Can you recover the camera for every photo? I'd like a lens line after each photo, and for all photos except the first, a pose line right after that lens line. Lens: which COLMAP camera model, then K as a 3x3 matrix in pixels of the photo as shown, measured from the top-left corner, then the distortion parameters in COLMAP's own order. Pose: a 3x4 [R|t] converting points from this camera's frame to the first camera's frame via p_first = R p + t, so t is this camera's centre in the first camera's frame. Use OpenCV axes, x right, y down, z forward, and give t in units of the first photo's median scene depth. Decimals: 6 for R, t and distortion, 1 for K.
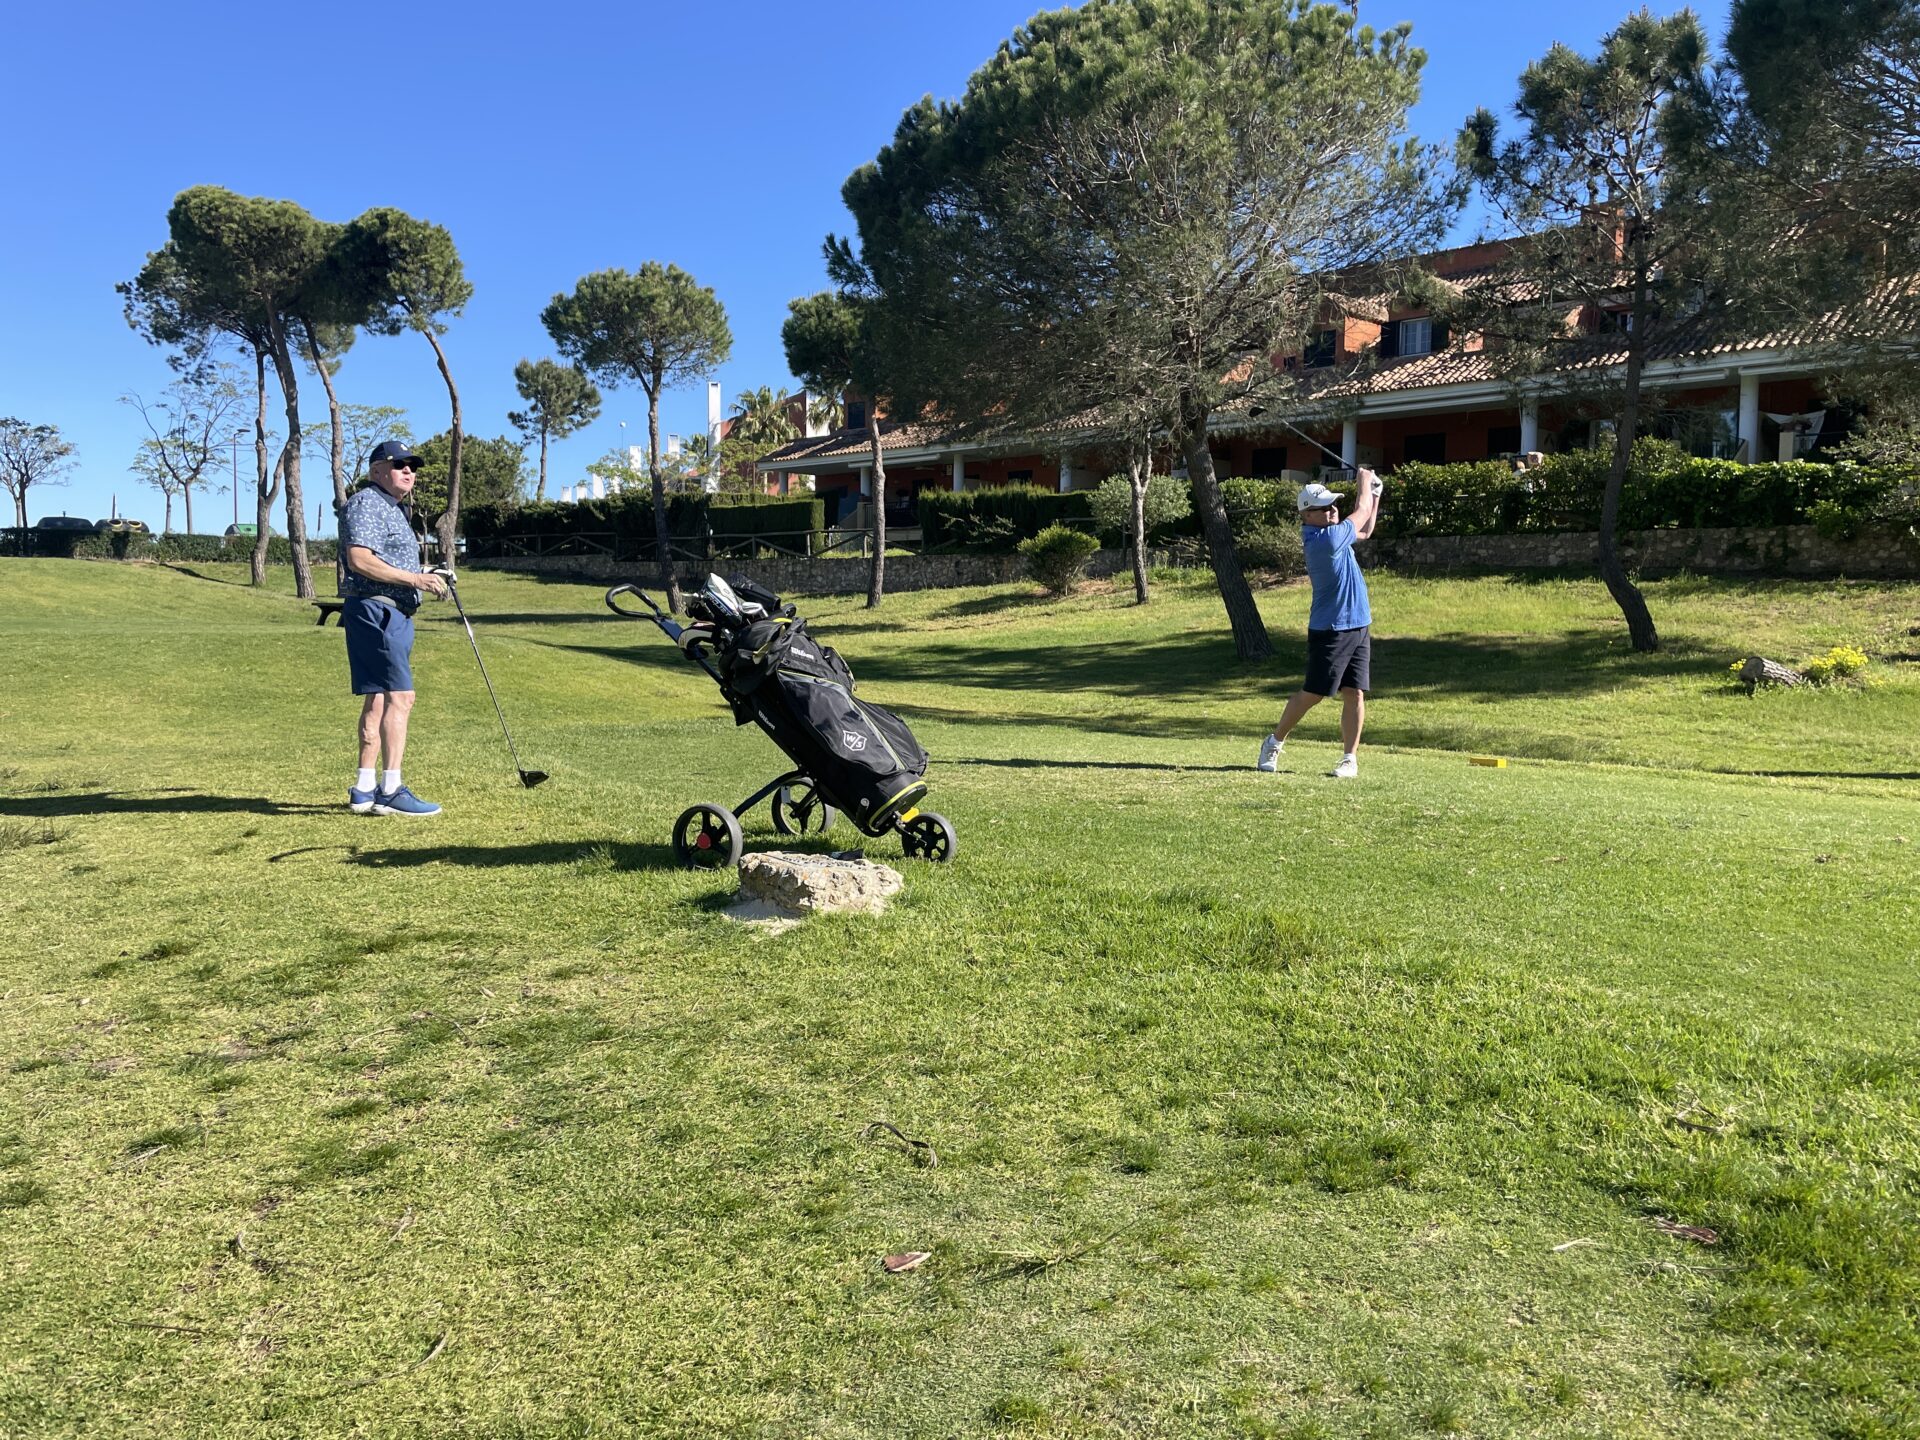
lens RADIAL K [[1442.8, 0, 972.6], [0, 1442.8, 701.2], [0, 0, 1]] dist [0.072626, -0.097417]
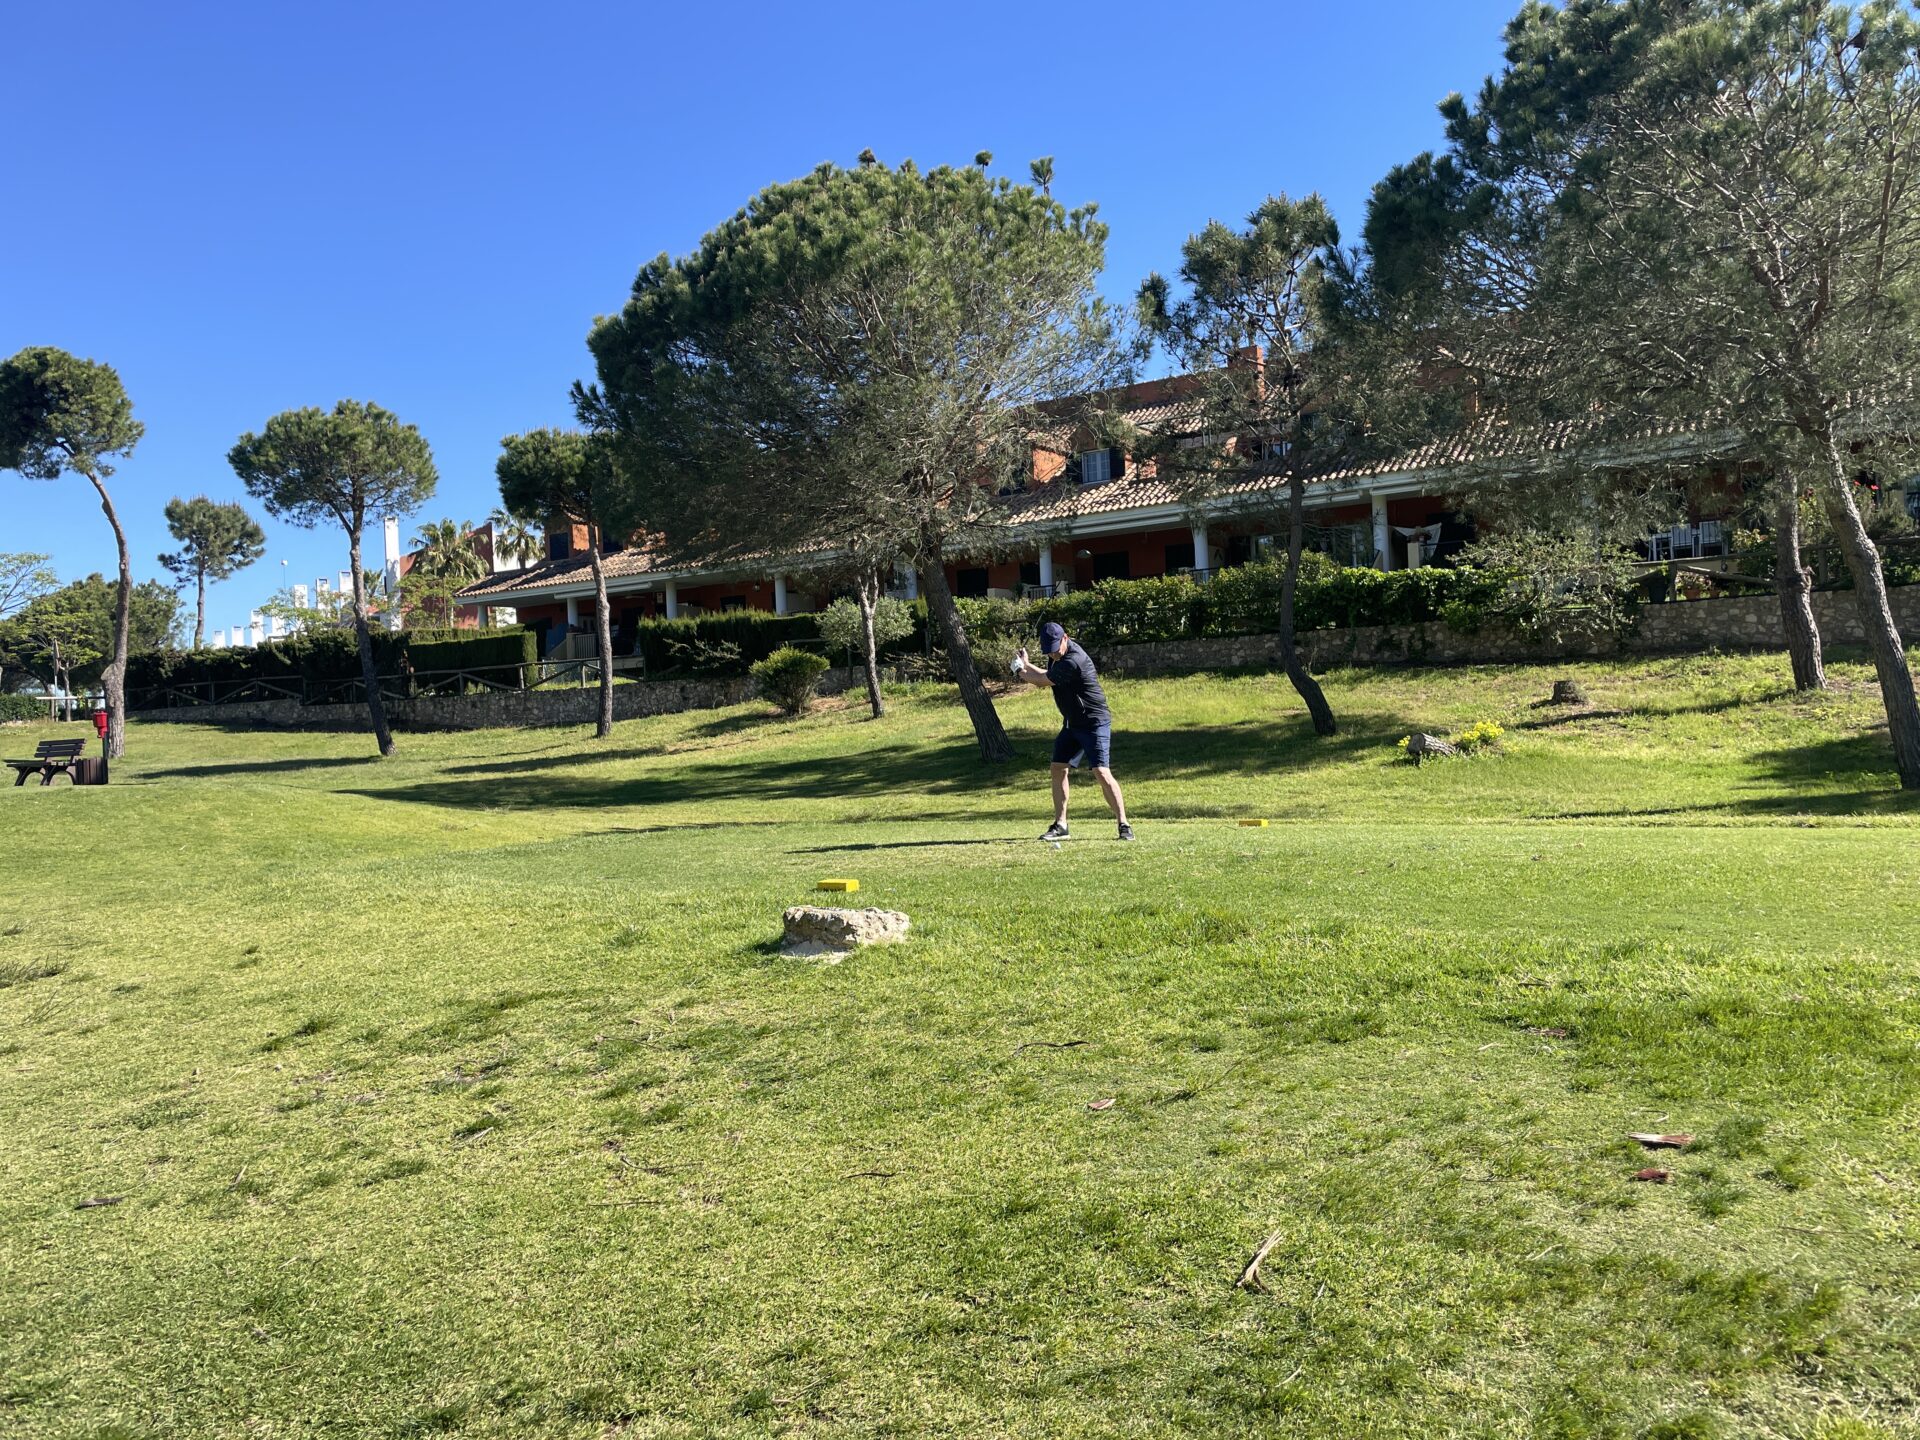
lens RADIAL K [[1442.8, 0, 970.3], [0, 1442.8, 712.1], [0, 0, 1]] dist [0.072626, -0.097417]
pose [[0.975697, -0.052129, 0.212835, -0.055639], [0.068020, 0.995362, -0.068030, 0.006776], [-0.208301, 0.080853, 0.974717, -0.059376]]
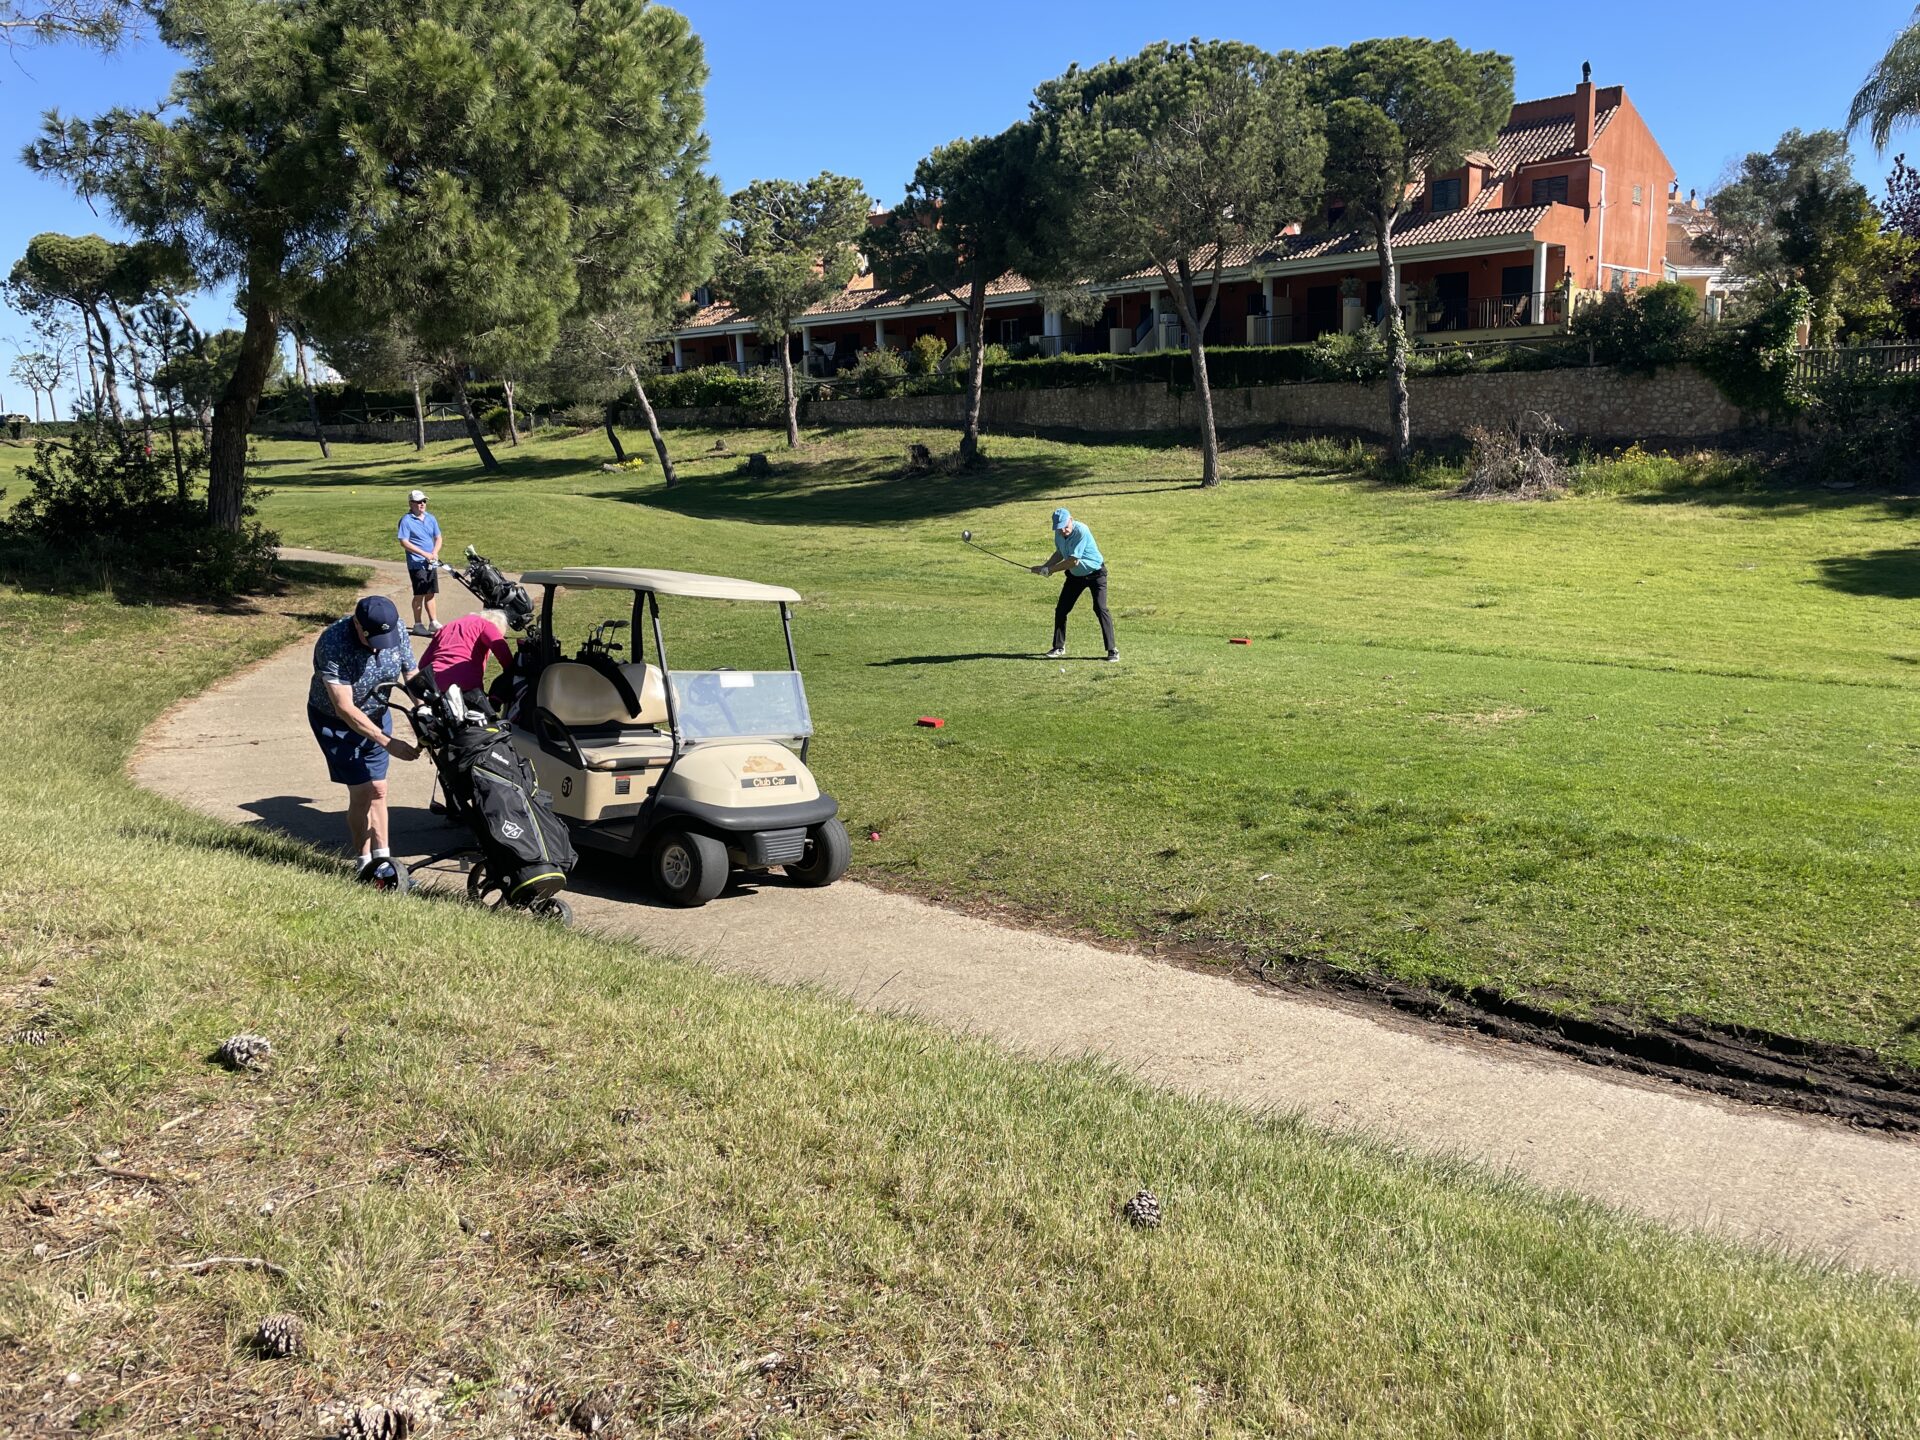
lens RADIAL K [[1442.8, 0, 963.4], [0, 1442.8, 684.7], [0, 0, 1]] dist [0.072626, -0.097417]
pose [[0.996621, -0.059059, 0.057077, 0.933658], [0.051754, 0.991189, 0.121930, 0.082911], [-0.063775, -0.118564, 0.990896, -1.836285]]
